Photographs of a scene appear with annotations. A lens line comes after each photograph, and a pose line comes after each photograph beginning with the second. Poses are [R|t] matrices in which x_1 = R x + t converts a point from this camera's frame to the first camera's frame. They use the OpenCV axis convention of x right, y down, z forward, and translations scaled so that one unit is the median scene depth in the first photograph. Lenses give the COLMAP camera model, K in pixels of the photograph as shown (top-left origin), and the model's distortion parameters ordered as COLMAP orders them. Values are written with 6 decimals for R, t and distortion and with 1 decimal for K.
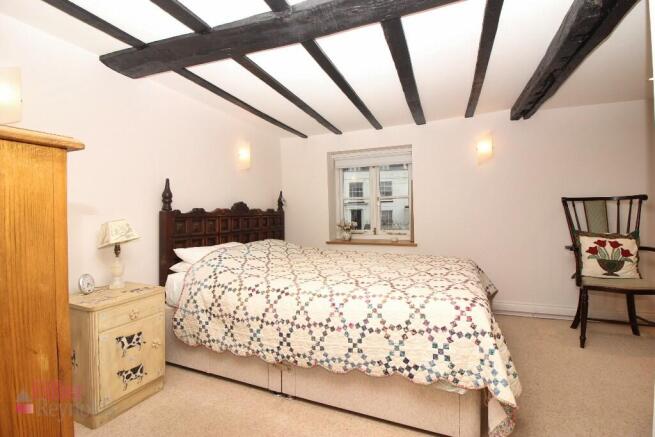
lens RADIAL K [[301.5, 0, 327.2], [0, 301.5, 217.8], [0, 0, 1]] dist [-0.009476, -0.001204]
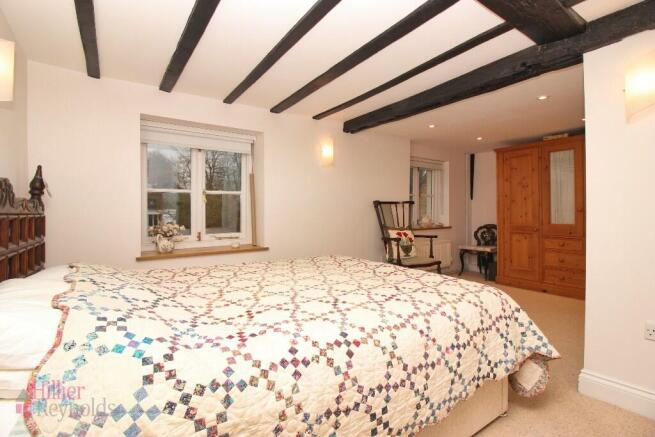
lens RADIAL K [[301.5, 0, 326.2], [0, 301.5, 215.5], [0, 0, 1]] dist [-0.009476, -0.001204]
pose [[0.551165, 0.001985, 0.834394, -0.444164], [0.014639, 0.999820, -0.012049, 0.009310], [-0.834268, 0.018856, 0.551037, 0.495796]]
